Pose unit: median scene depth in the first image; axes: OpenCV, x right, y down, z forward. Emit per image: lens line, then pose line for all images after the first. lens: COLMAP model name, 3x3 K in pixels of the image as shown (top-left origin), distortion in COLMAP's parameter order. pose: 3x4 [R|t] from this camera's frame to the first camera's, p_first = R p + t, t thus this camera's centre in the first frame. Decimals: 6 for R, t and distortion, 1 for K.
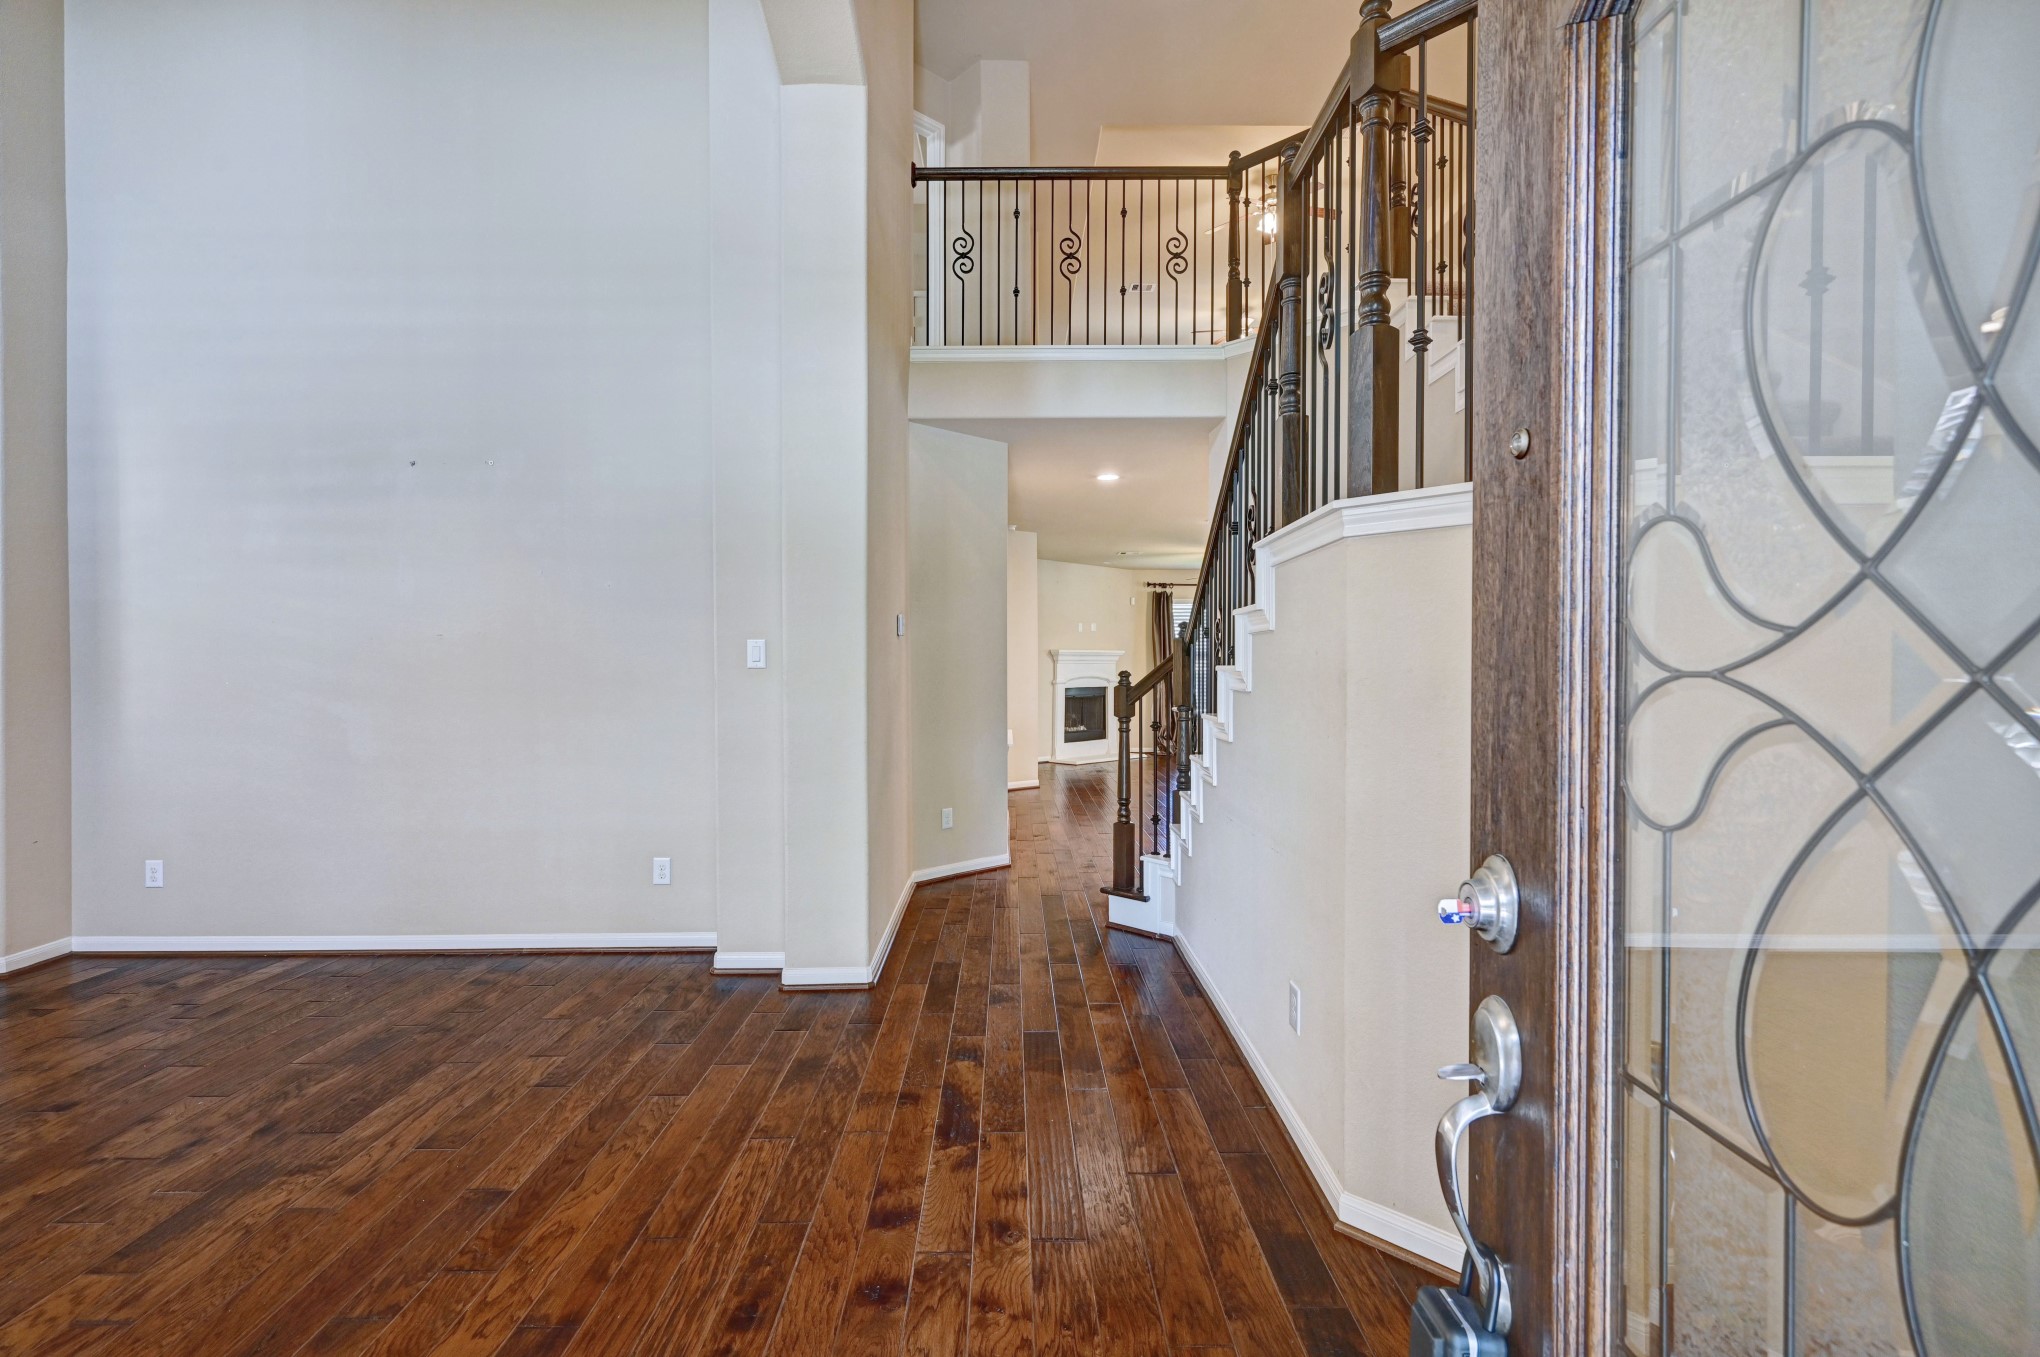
lens RADIAL K [[919.1, 0, 1022.1], [0, 919.1, 681.0], [0, 0, 1]] dist [0.005089, -0.000009]
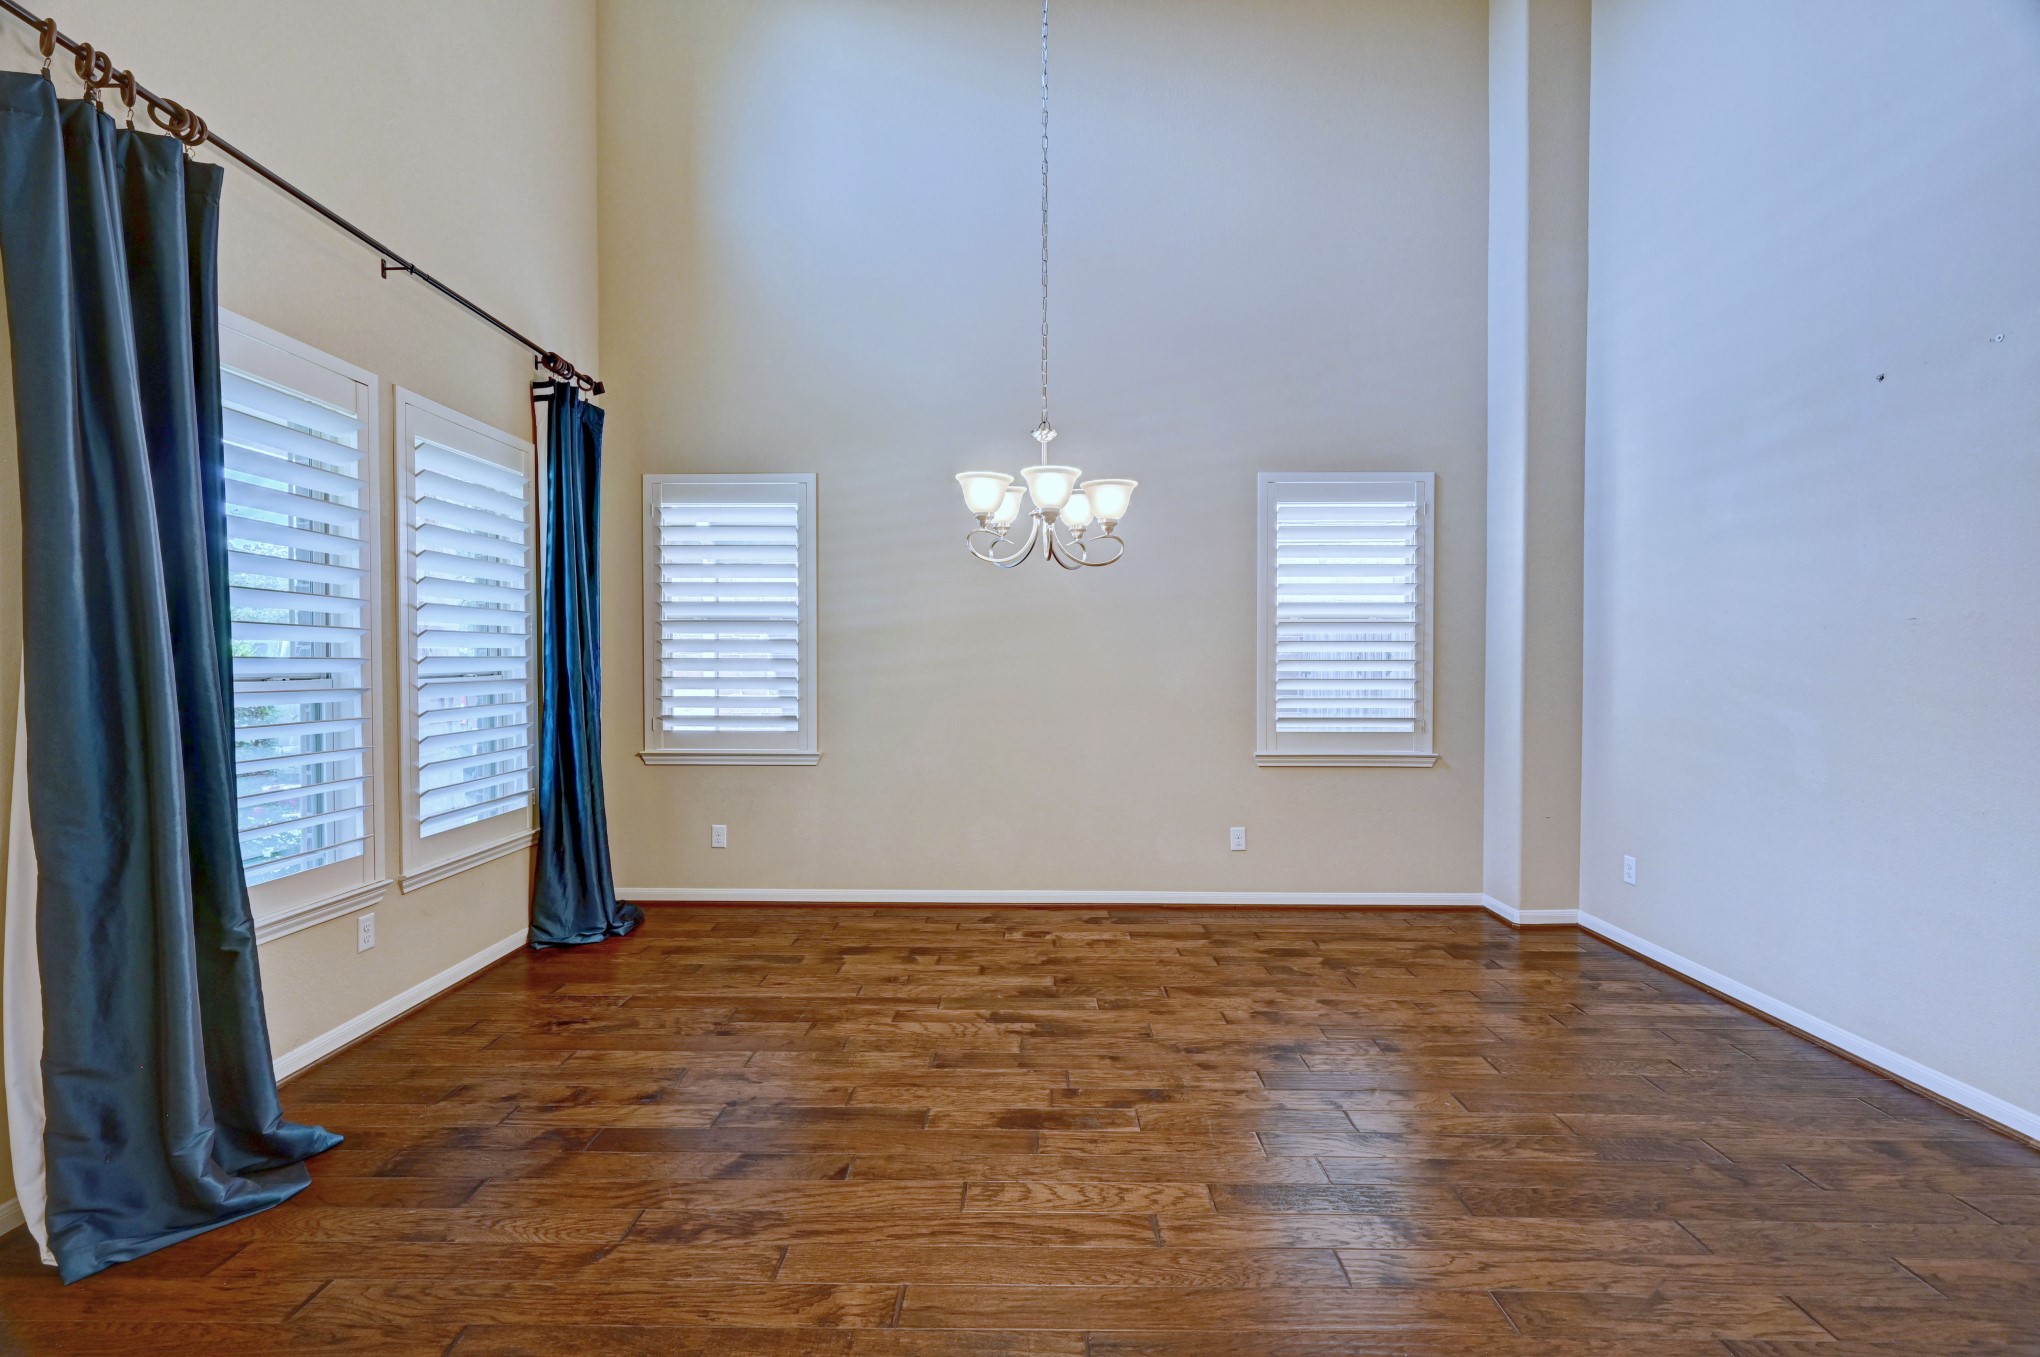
lens RADIAL K [[919.1, 0, 1023.5], [0, 919.1, 667.2], [0, 0, 1]] dist [0.005089, -0.000009]
pose [[-0.029340, 0.009639, -0.999523, 0.086703], [-0.012131, 0.999876, 0.009999, -0.014202], [0.999496, 0.012419, -0.029220, 0.442500]]
